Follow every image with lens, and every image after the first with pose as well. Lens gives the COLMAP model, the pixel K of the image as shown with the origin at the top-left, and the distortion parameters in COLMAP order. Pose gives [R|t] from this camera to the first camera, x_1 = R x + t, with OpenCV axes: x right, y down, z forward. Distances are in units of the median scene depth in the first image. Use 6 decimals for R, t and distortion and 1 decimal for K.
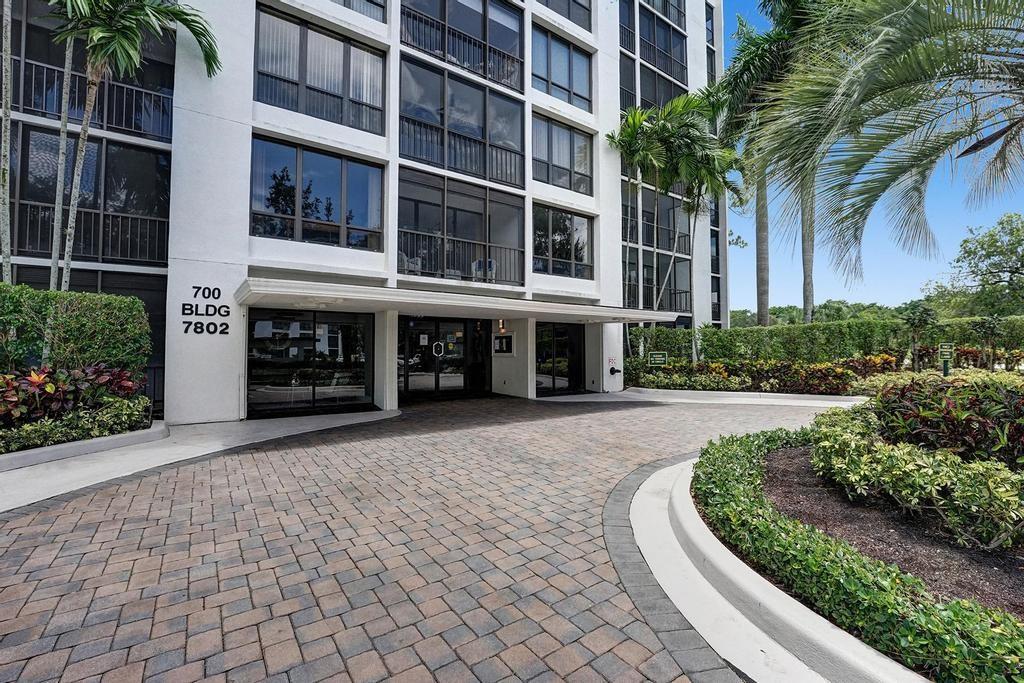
lens RADIAL K [[447.9, 0, 512.0], [0, 447.9, 341.5], [0, 0, 1]] dist [-0.019549, 0.000475]
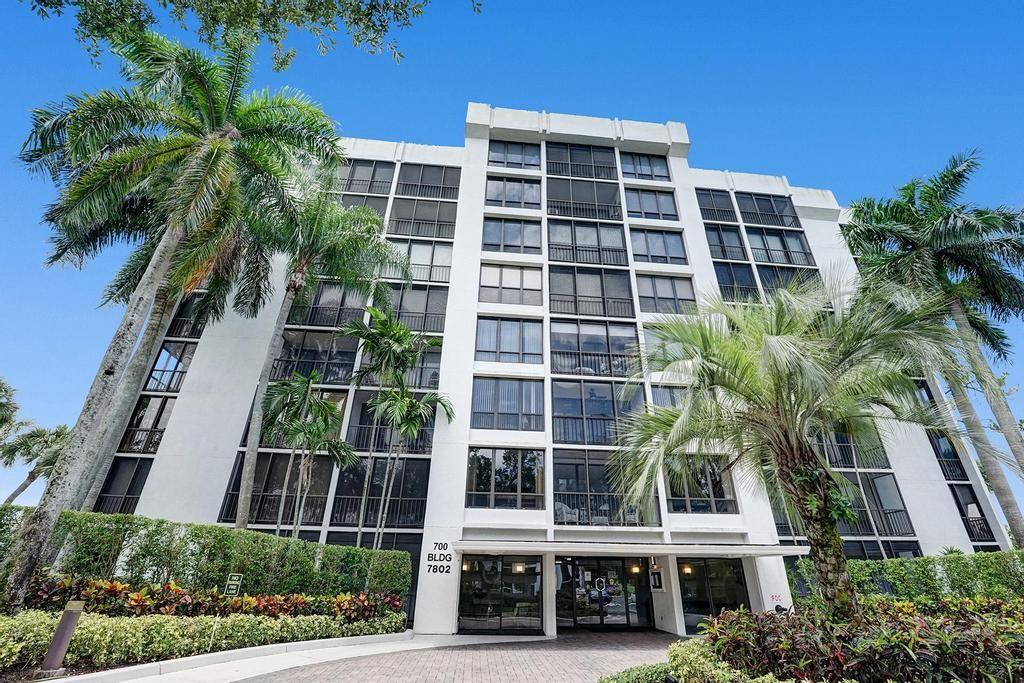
lens RADIAL K [[447.9, 0, 512.0], [0, 447.9, 341.5], [0, 0, 1]] dist [-0.019549, 0.000475]
pose [[0.858981, -0.238390, -0.453125, 0.477967], [0.000064, 0.885046, -0.465504, -0.006735], [0.512007, 0.399830, 0.760253, -0.449505]]
